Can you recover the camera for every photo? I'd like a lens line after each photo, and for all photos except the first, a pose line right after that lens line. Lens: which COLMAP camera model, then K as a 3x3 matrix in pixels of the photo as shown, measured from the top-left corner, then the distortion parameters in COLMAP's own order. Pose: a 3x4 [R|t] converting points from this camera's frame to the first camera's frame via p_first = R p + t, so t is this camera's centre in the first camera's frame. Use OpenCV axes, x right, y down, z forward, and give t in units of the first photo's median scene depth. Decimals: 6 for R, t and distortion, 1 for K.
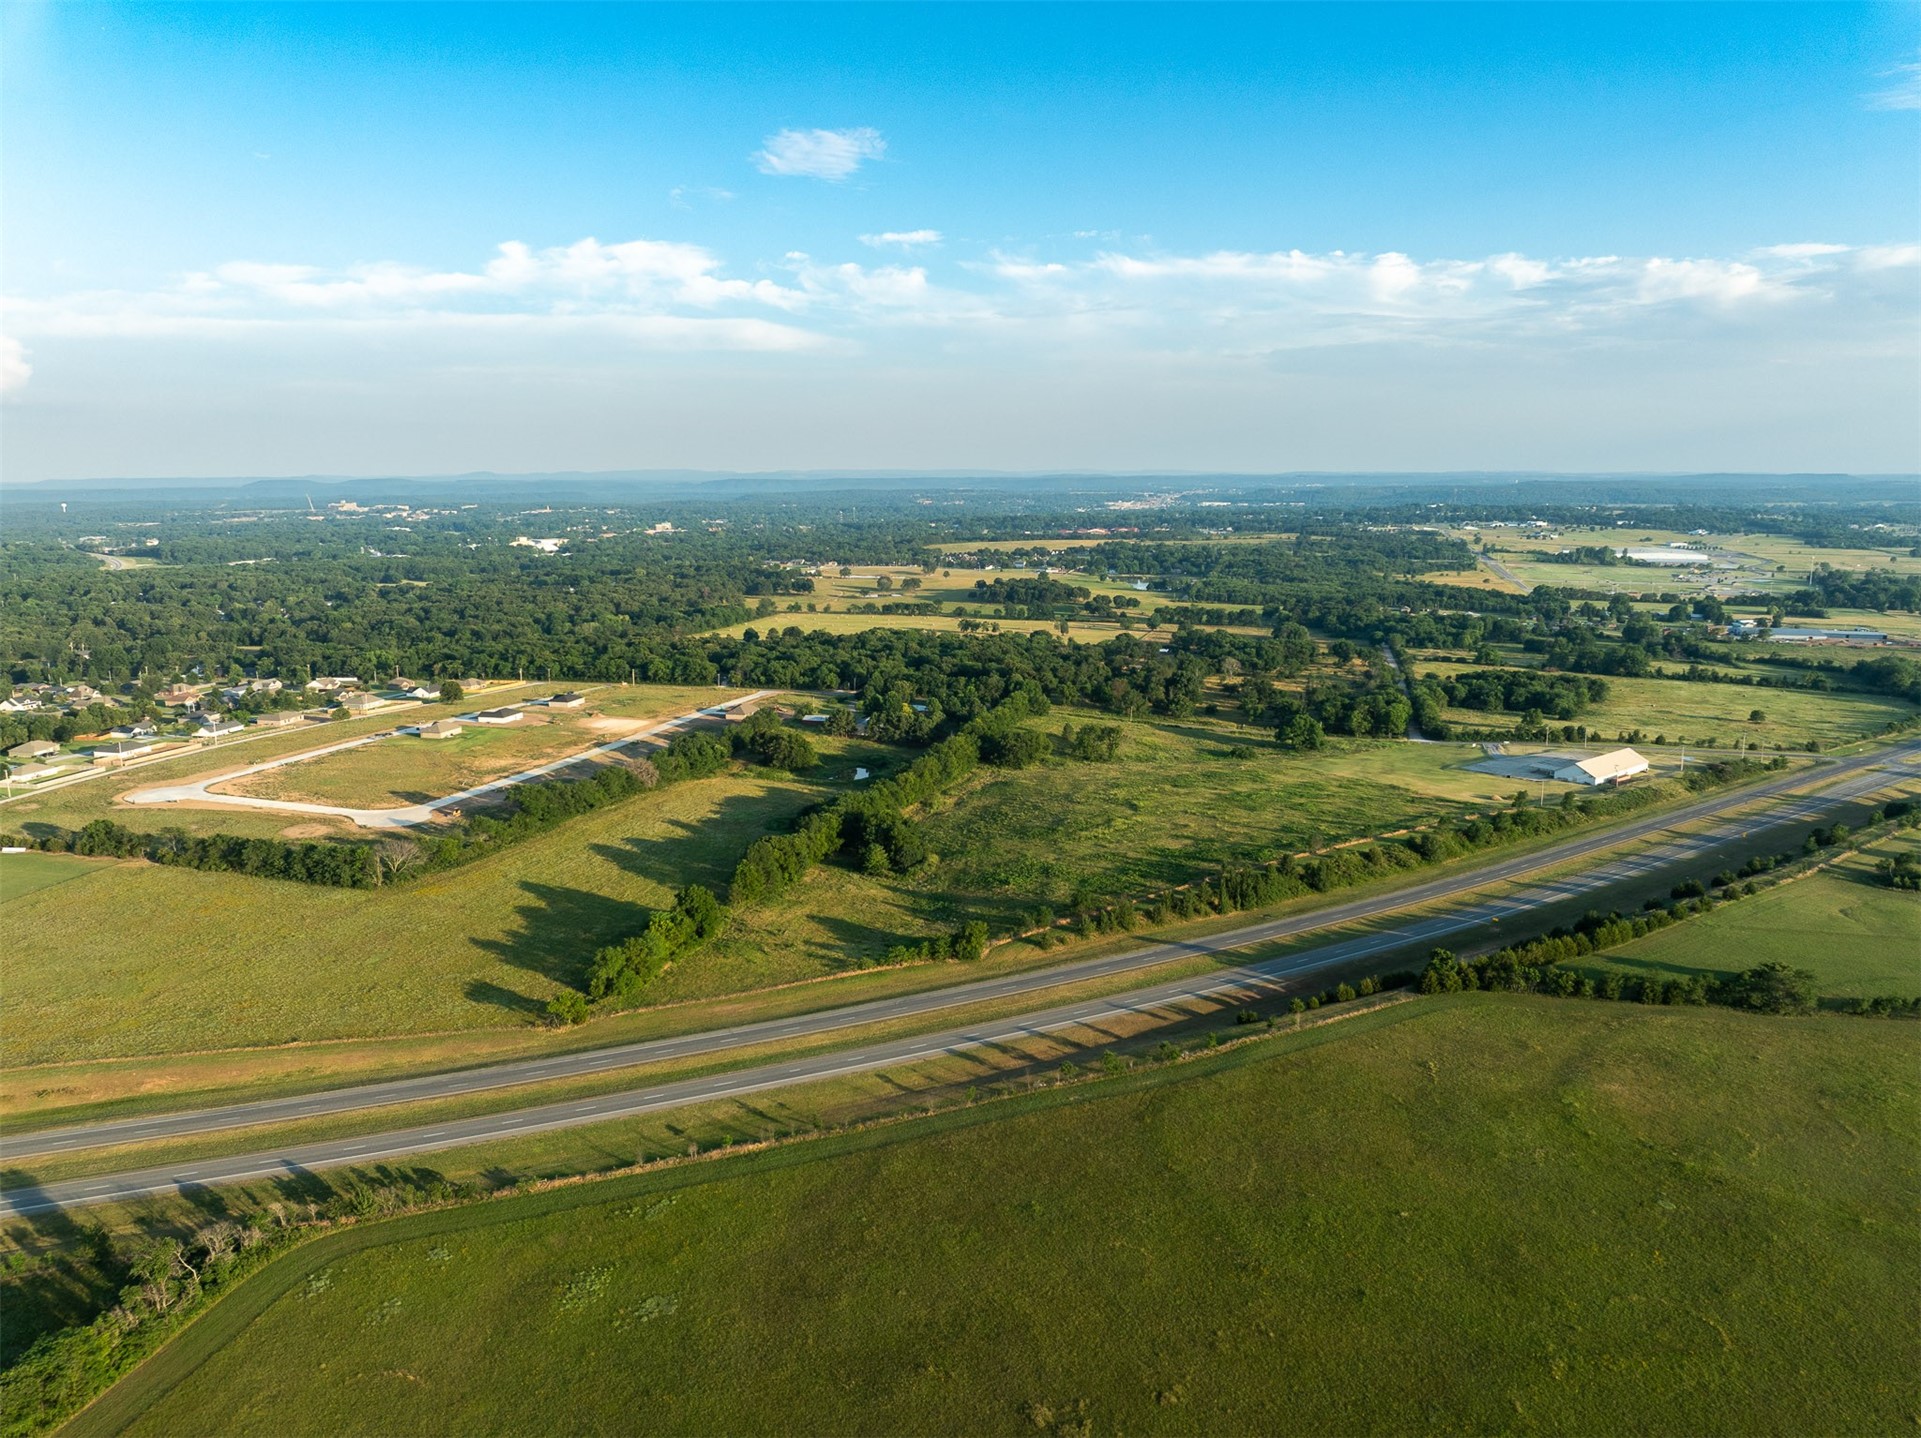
lens RADIAL K [[1359.3, 0, 965.6], [0, 1359.3, 716.5], [0, 0, 1]] dist [-0.046750, 0.012666]
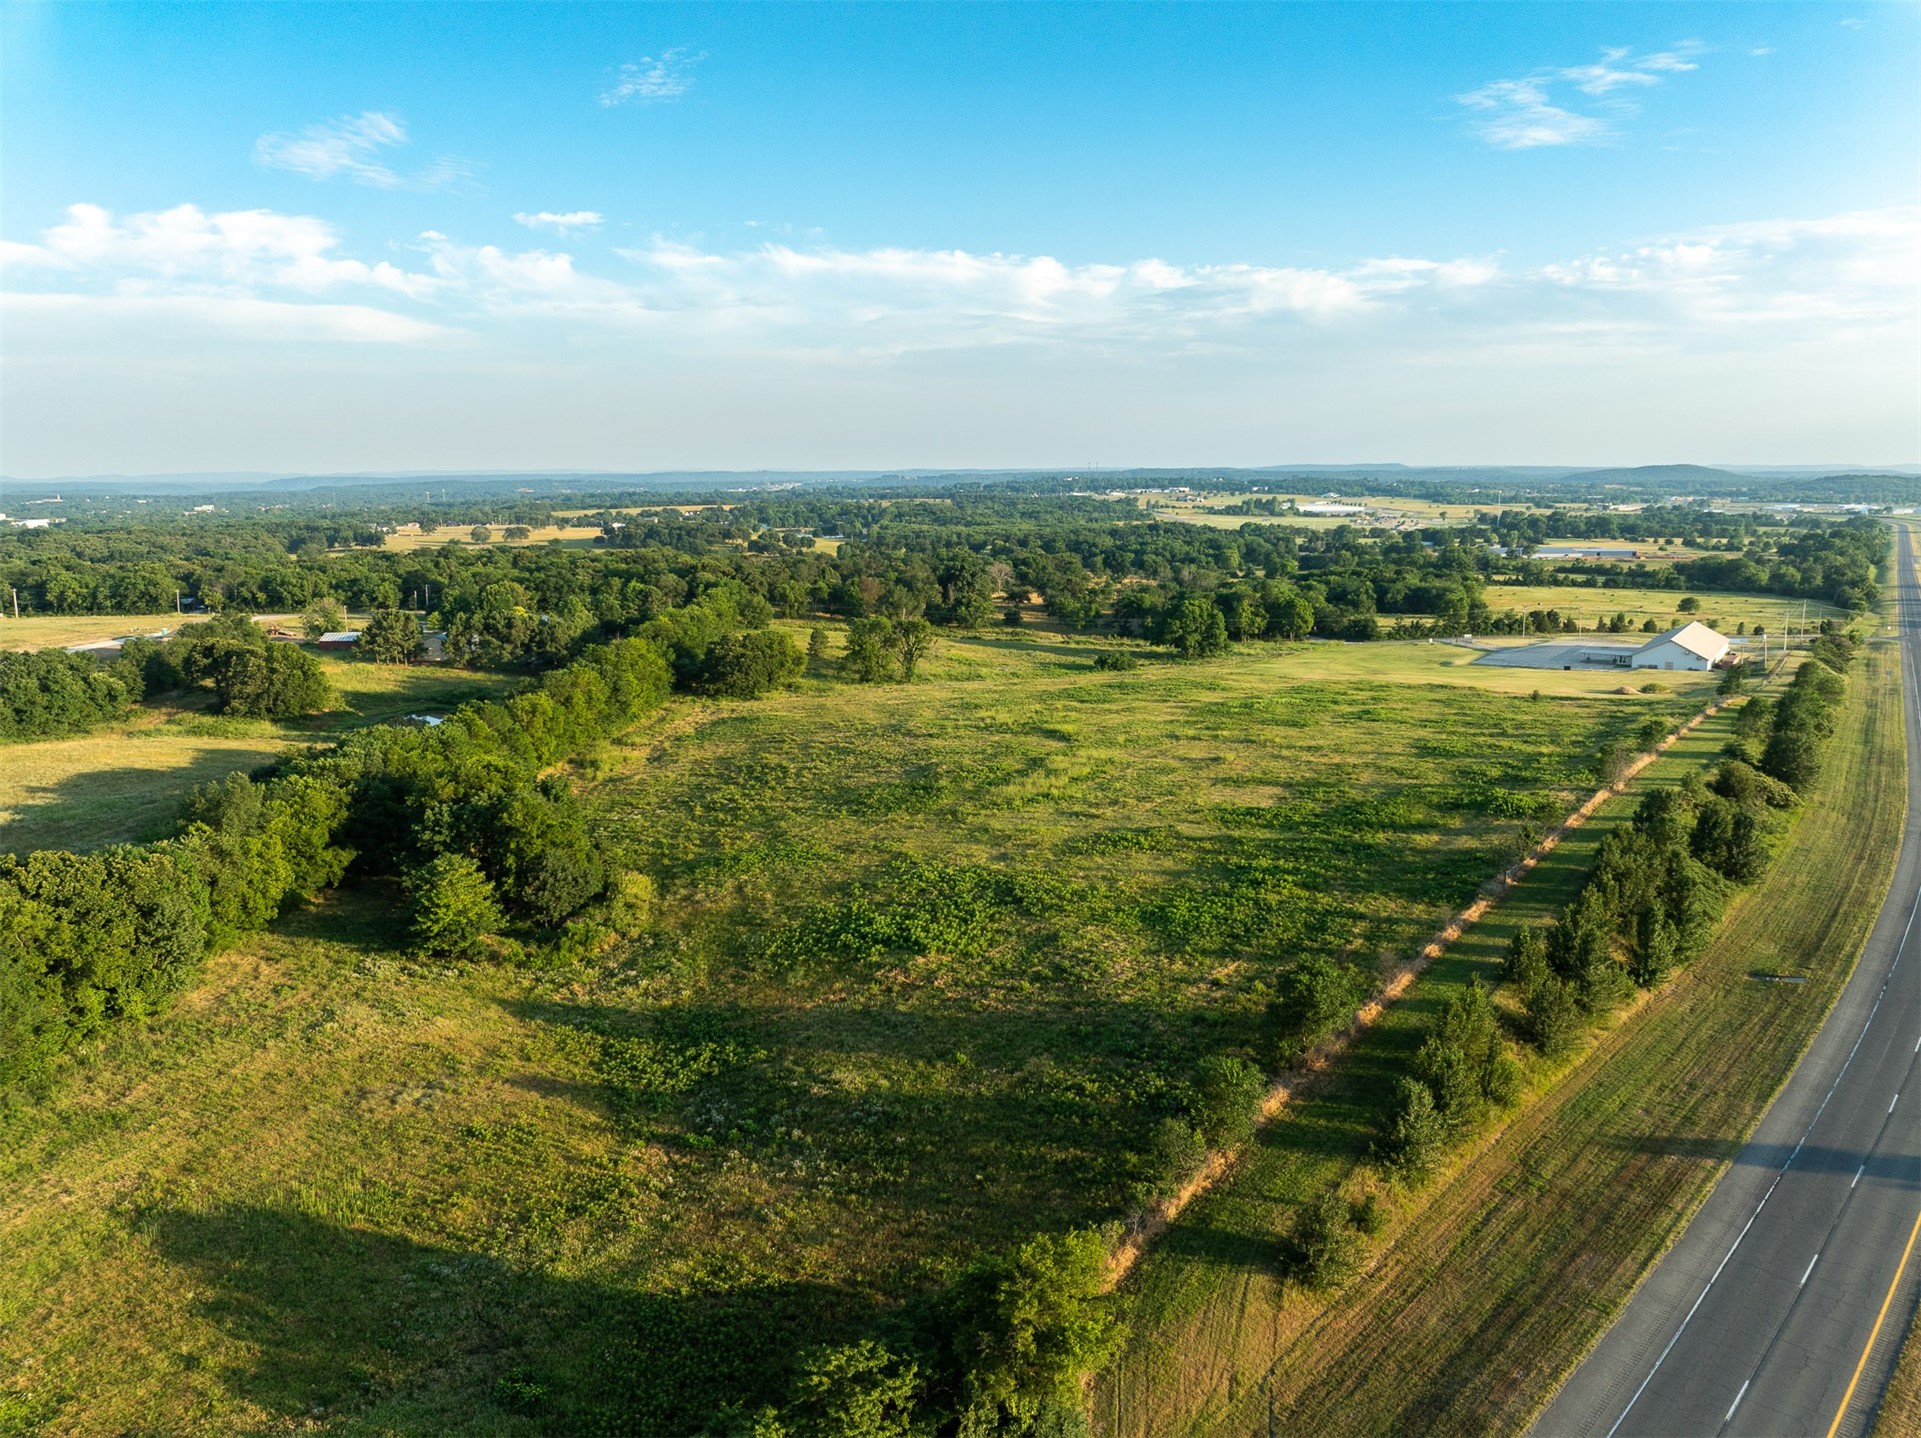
lens RADIAL K [[1359.3, 0, 953.7], [0, 1359.3, 704.8], [0, 0, 1]] dist [-0.046750, 0.012666]
pose [[0.960865, -0.048926, 0.272661, -0.027064], [0.051973, 0.998641, -0.003960, 0.046594], [-0.272096, 0.017976, 0.962102, 0.468023]]
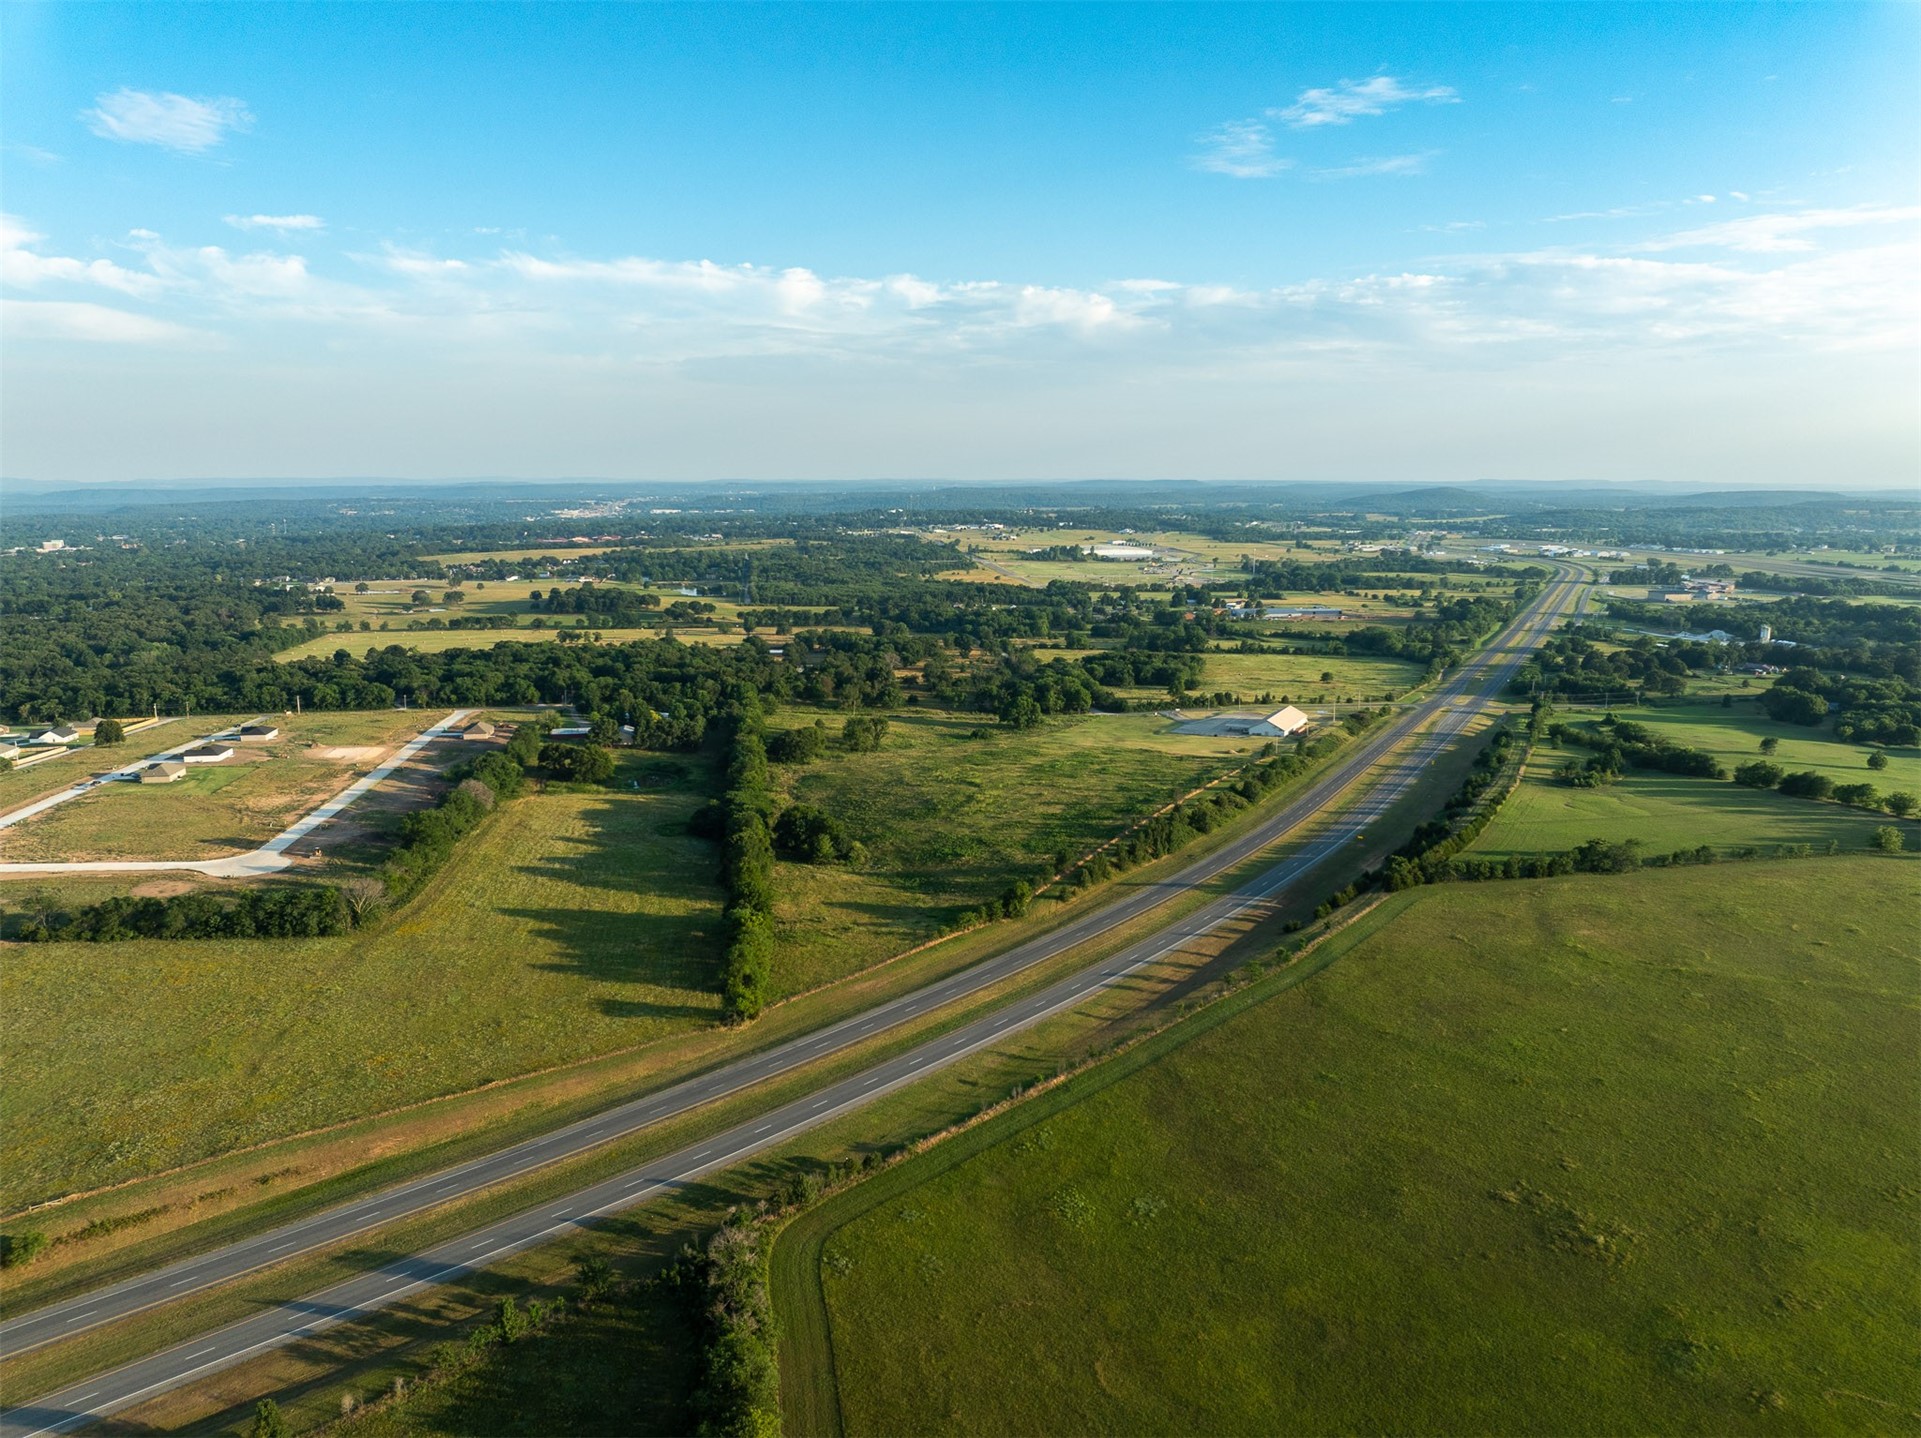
lens RADIAL K [[1359.3, 0, 968.8], [0, 1359.3, 719.6], [0, 0, 1]] dist [-0.046750, 0.012666]
pose [[0.911657, -0.067662, 0.405344, -0.262221], [0.068953, 0.997554, 0.011436, 0.001751], [-0.405126, 0.017524, 0.914093, 0.002555]]
